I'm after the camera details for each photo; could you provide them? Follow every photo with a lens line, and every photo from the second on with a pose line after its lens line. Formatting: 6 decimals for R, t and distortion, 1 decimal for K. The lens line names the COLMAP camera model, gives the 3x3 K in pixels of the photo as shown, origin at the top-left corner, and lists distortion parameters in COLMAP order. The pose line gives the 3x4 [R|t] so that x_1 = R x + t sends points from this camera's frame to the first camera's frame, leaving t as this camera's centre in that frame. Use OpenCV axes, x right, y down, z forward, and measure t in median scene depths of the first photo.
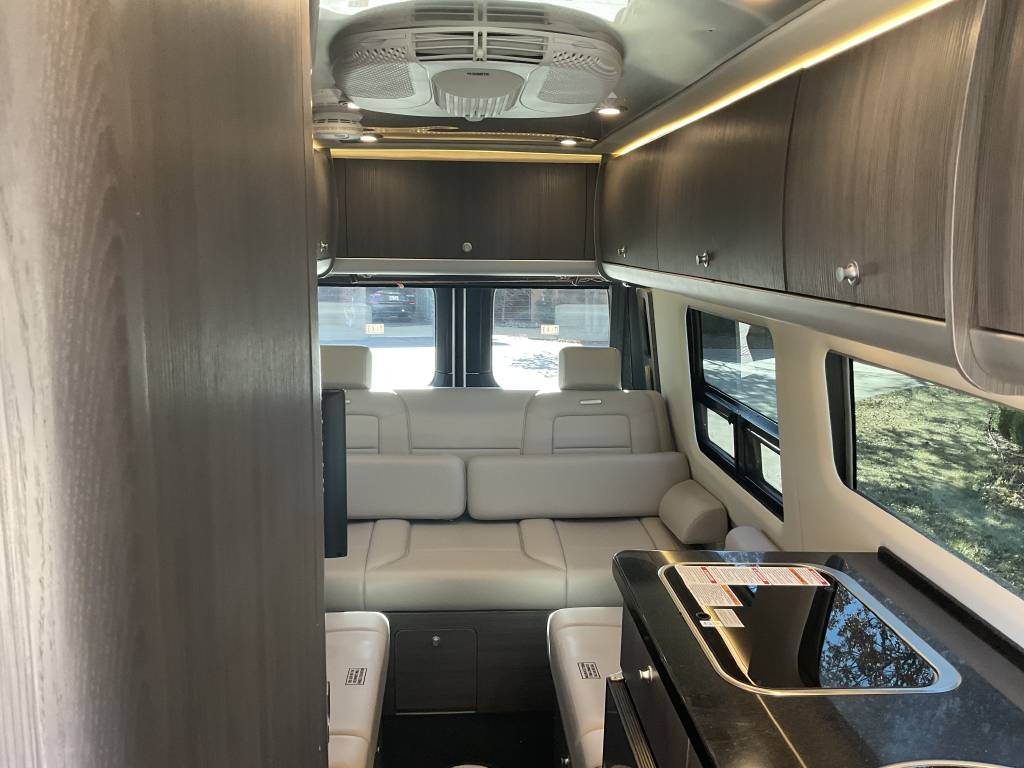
lens RADIAL K [[842.7, 0, 508.7], [0, 842.7, 380.7], [0, 0, 1]] dist [0.096111, -0.180451]
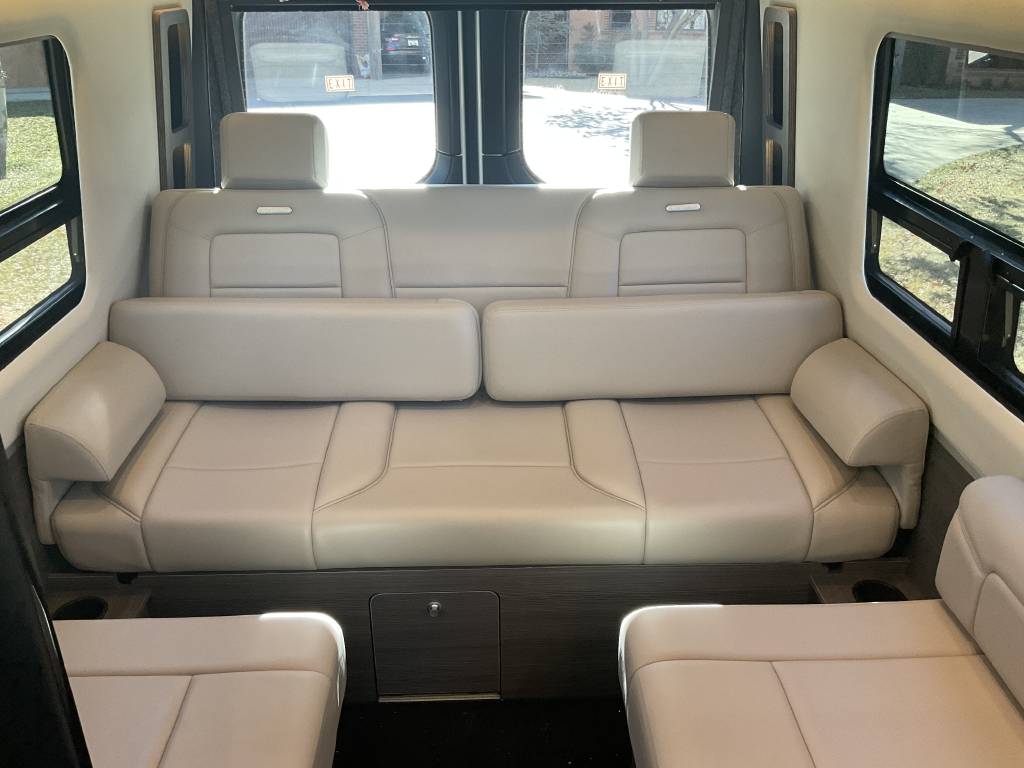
lens RADIAL K [[842.7, 0, 508.7], [0, 842.7, 380.7], [0, 0, 1]] dist [0.096111, -0.180451]
pose [[0.999287, 0.001736, -0.037724, -0.006031], [0.008762, 0.961020, 0.276339, -0.026340], [0.036733, -0.276472, 0.960320, 0.382240]]
